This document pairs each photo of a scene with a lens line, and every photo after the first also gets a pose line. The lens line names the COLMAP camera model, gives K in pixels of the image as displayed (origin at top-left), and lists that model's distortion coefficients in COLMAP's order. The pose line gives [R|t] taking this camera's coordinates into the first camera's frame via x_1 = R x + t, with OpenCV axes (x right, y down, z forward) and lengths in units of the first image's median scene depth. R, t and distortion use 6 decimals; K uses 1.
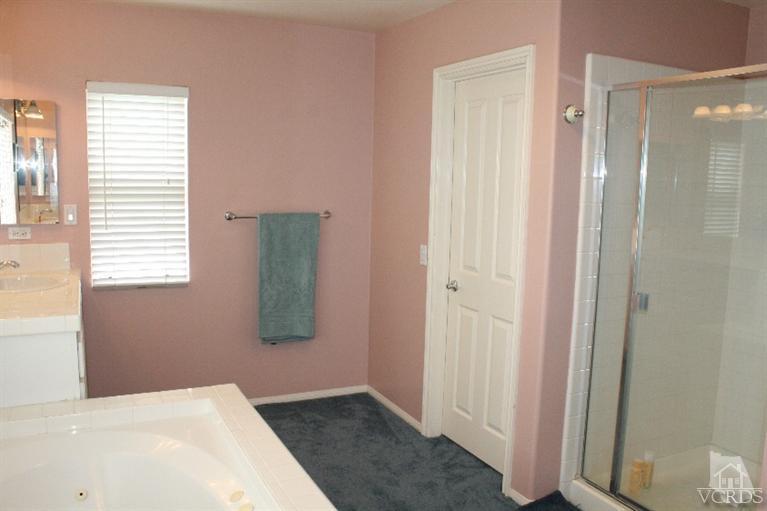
lens RADIAL K [[649.2, 0, 383.5], [0, 649.2, 255.5], [0, 0, 1]] dist [-0.165982, 0.153964]
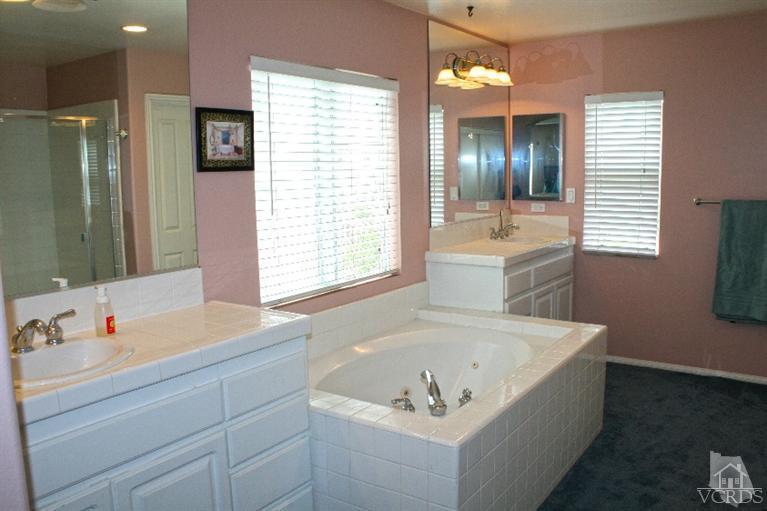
lens RADIAL K [[649.2, 0, 383.5], [0, 649.2, 255.5], [0, 0, 1]] dist [-0.165982, 0.153964]
pose [[0.482983, 0.090519, -0.870939, 0.480794], [-0.082821, 0.994906, 0.057475, 0.016632], [0.871704, 0.044372, 0.488019, -0.016756]]
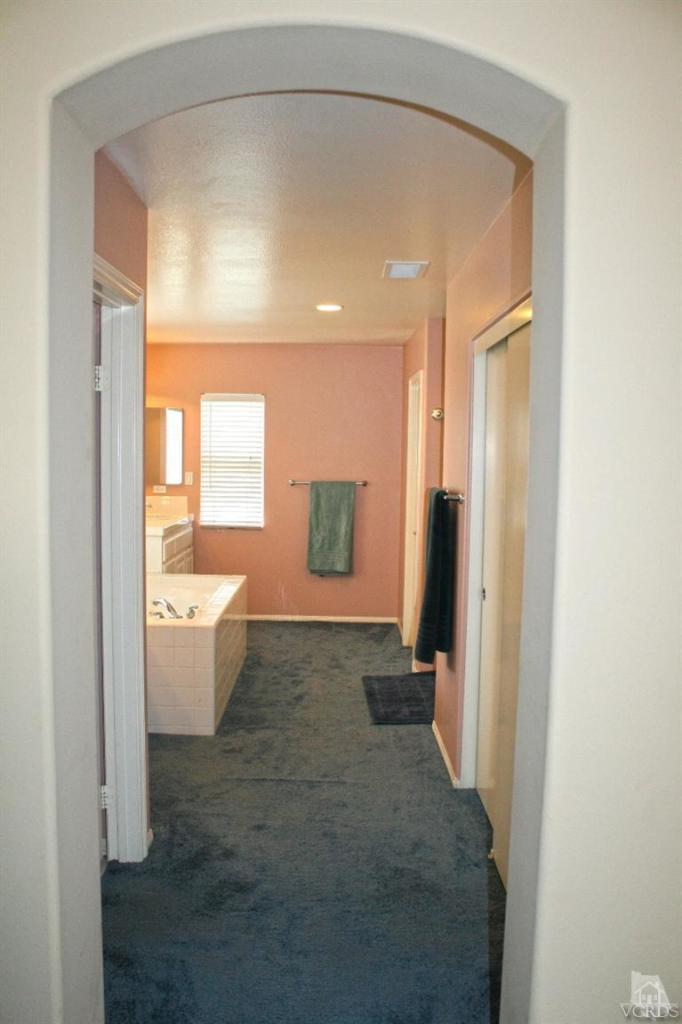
lens RADIAL K [[866.8, 0, 341.0], [0, 866.8, 512.0], [0, 0, 1]] dist [-0.165982, 0.153964]
pose [[0.895528, 0.027181, -0.444174, 0.742994], [-0.052291, 0.997645, -0.044377, 0.087518], [0.441922, 0.062967, 0.894841, -0.699583]]
